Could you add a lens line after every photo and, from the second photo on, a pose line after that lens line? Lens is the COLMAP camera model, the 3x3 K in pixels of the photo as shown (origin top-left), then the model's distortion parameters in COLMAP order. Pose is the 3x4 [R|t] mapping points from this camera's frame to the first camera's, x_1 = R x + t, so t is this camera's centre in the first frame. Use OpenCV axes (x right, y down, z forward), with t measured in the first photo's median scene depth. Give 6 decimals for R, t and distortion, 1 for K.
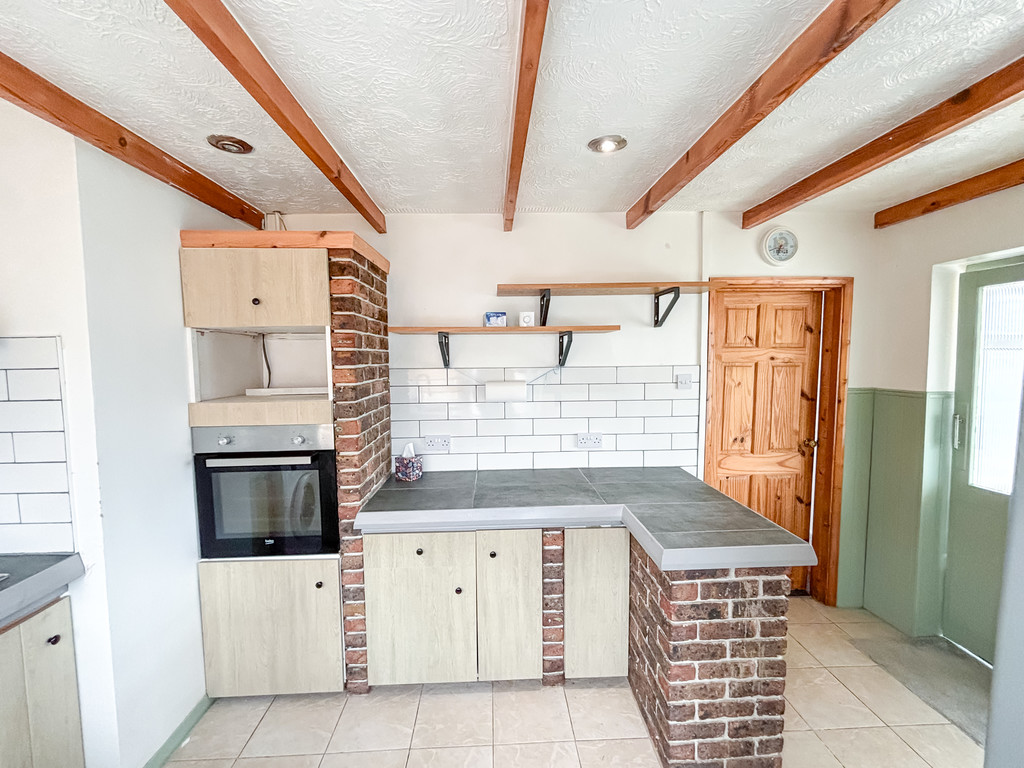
lens RADIAL K [[409.8, 0, 510.2], [0, 409.8, 383.4], [0, 0, 1]] dist [0.000608, -0.000101]
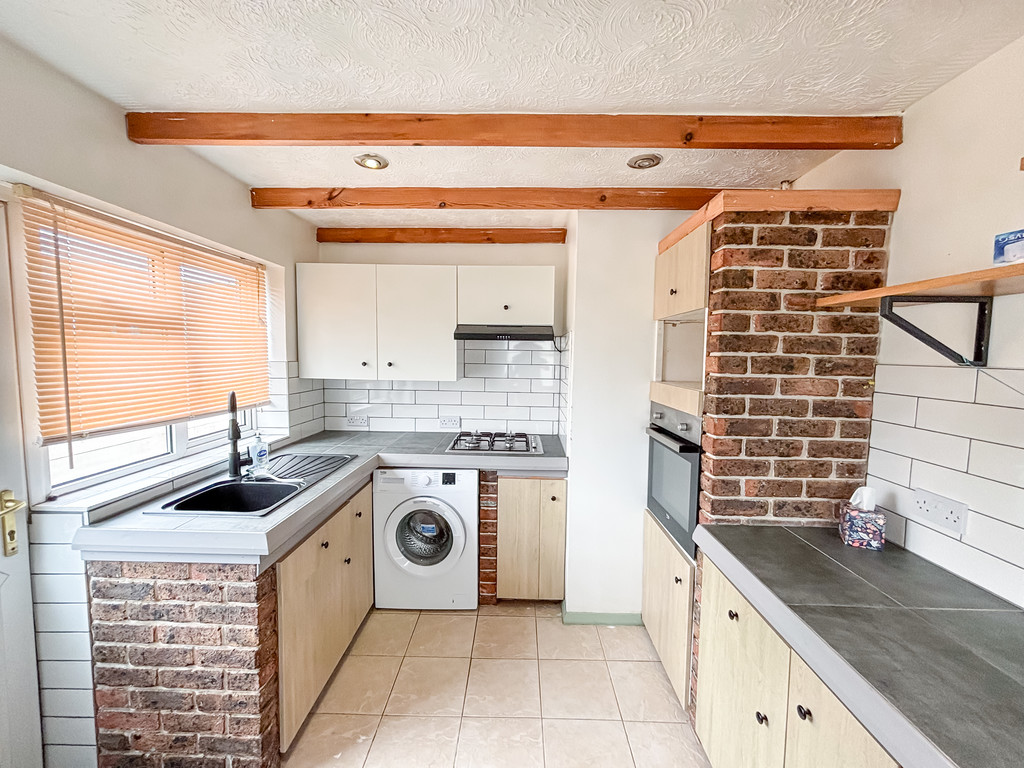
lens RADIAL K [[409.8, 0, 510.2], [0, 409.8, 383.4], [0, 0, 1]] dist [0.000608, -0.000101]
pose [[-0.065647, 0.086987, -0.994044, 0.399809], [-0.085030, 0.992082, 0.092431, -0.018656], [0.994213, 0.090592, -0.057731, 0.521104]]
